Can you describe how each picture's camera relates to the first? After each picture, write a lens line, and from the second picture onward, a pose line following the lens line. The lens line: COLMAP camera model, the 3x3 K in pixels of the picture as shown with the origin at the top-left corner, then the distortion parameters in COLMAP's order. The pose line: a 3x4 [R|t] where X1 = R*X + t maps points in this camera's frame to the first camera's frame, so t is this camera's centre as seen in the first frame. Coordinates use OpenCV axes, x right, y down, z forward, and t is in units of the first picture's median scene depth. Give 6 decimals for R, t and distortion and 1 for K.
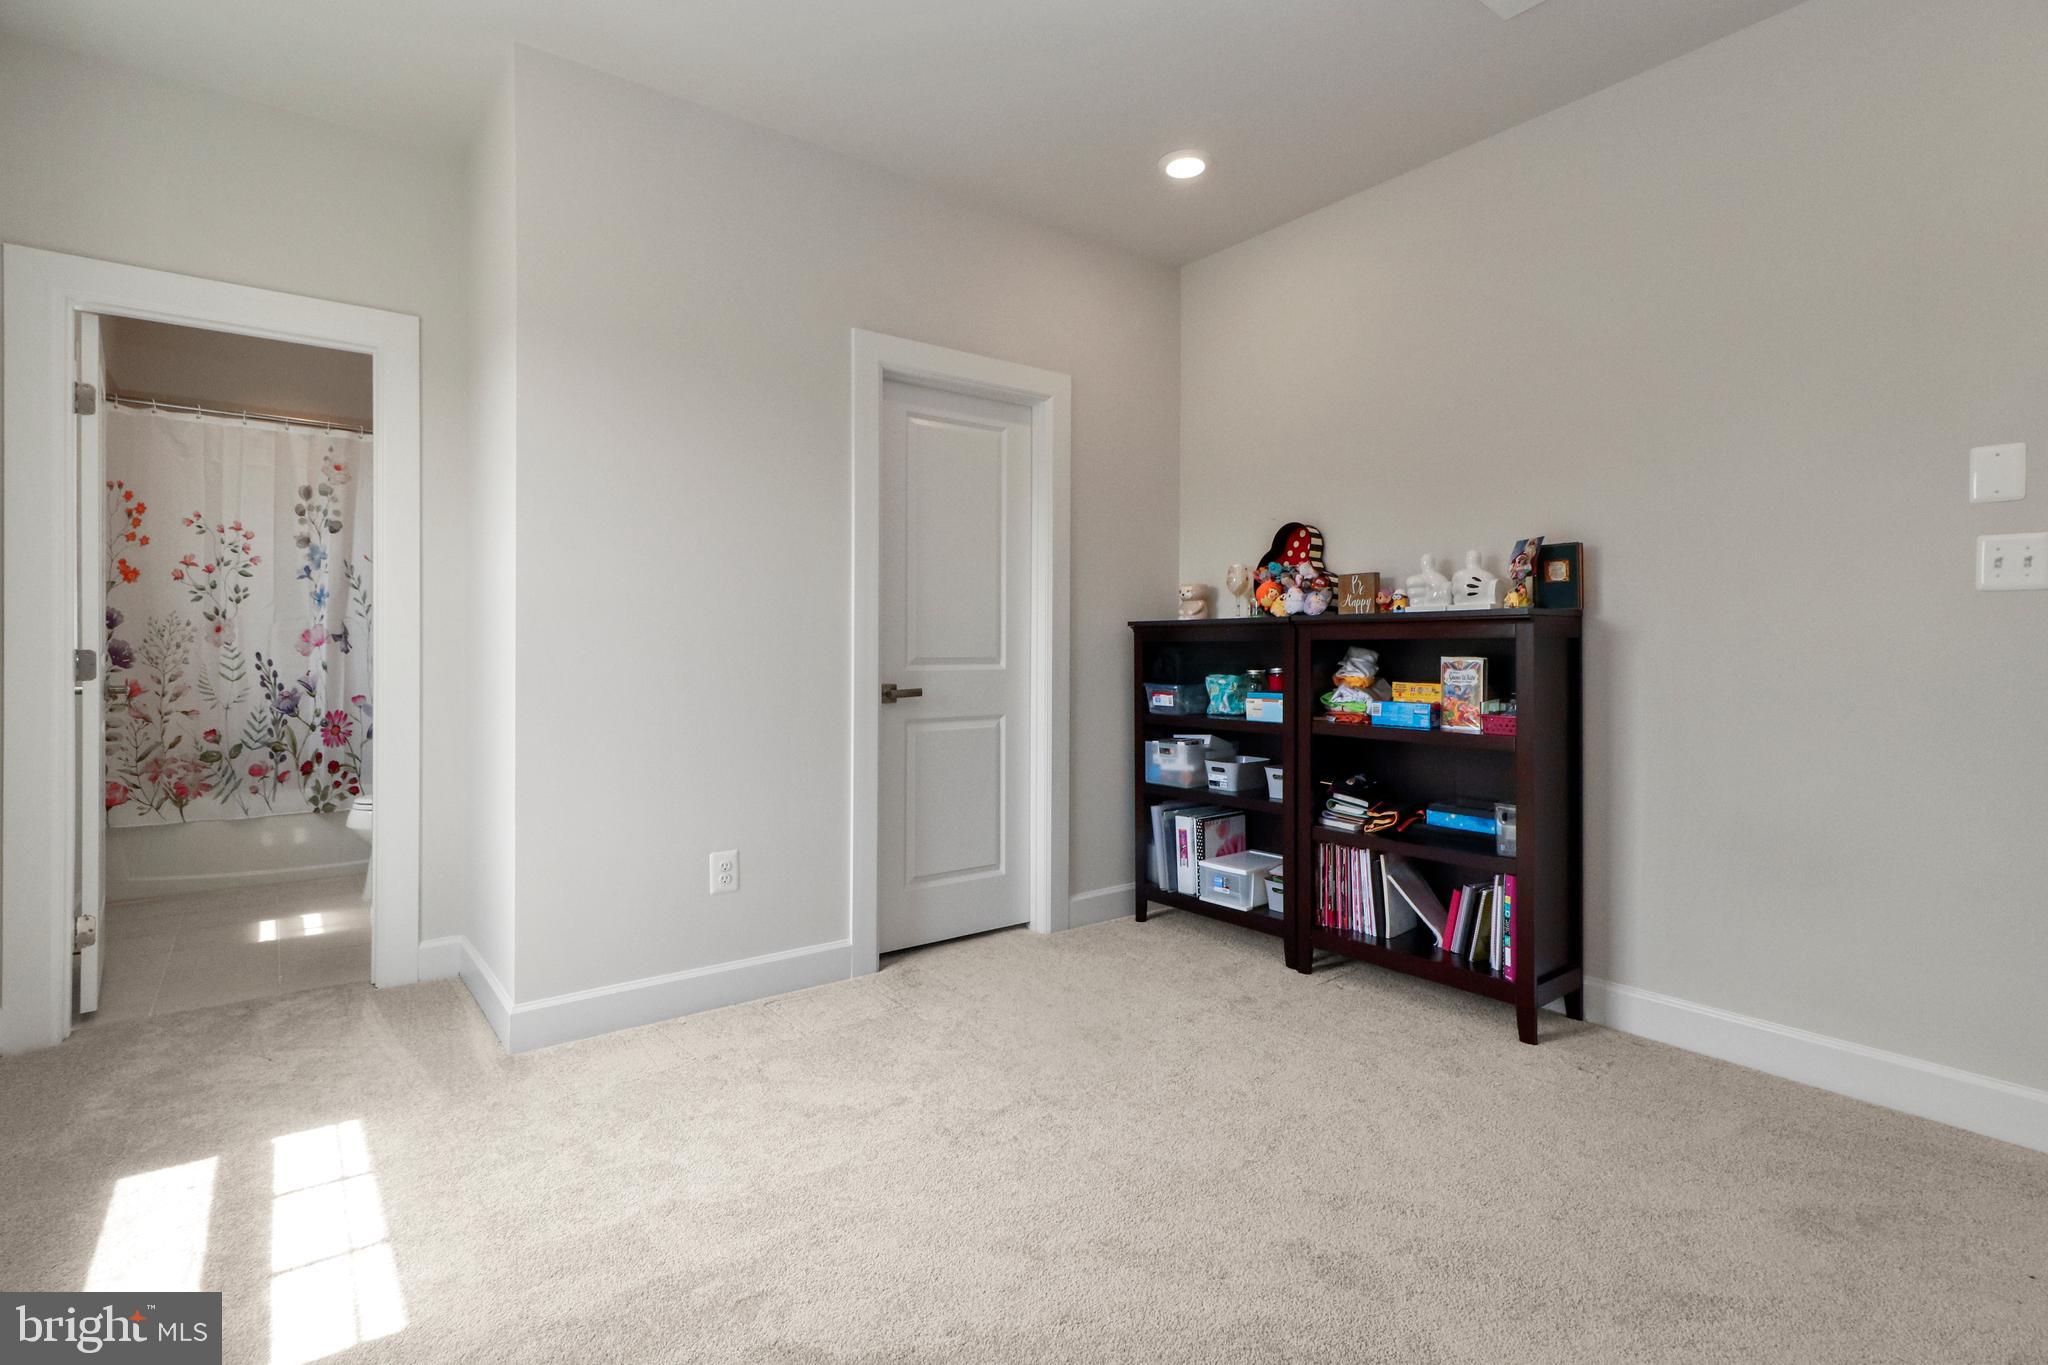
lens RADIAL K [[1002.9, 0, 1029.2], [0, 1002.9, 642.2], [0, 0, 1]] dist [-0.000017, 0.000675]
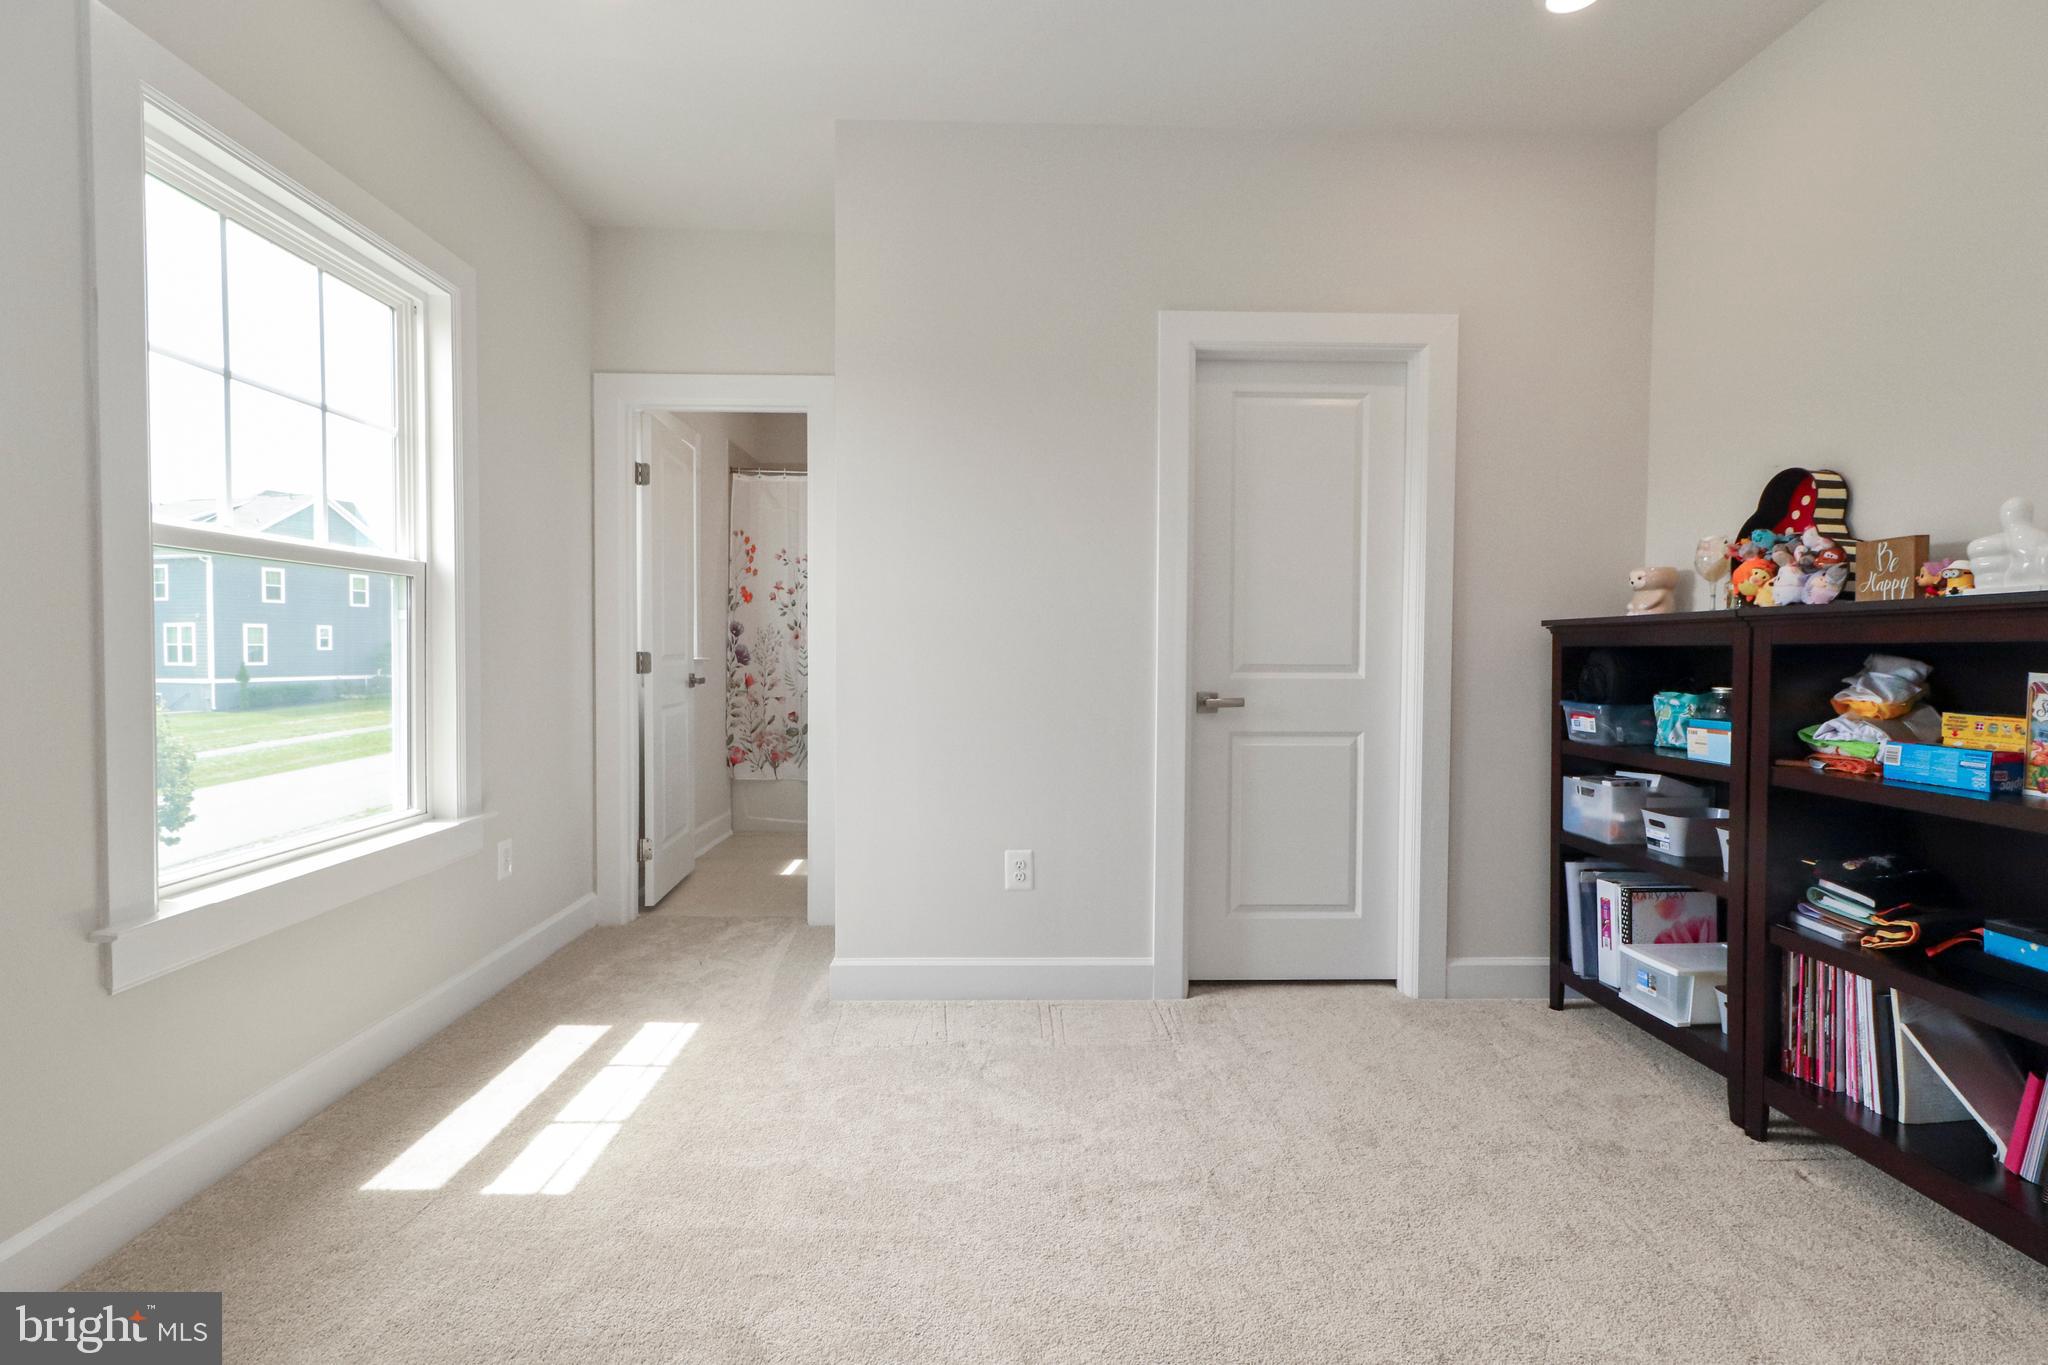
lens RADIAL K [[981.5, 0, 1011.8], [0, 981.5, 670.3], [0, 0, 1]] dist [0.002632, 0.001455]
pose [[0.799462, 0.015213, -0.600525, 0.261014], [-0.000399, 0.999693, 0.024794, -0.000737], [0.600717, -0.019582, 0.799222, 0.171722]]
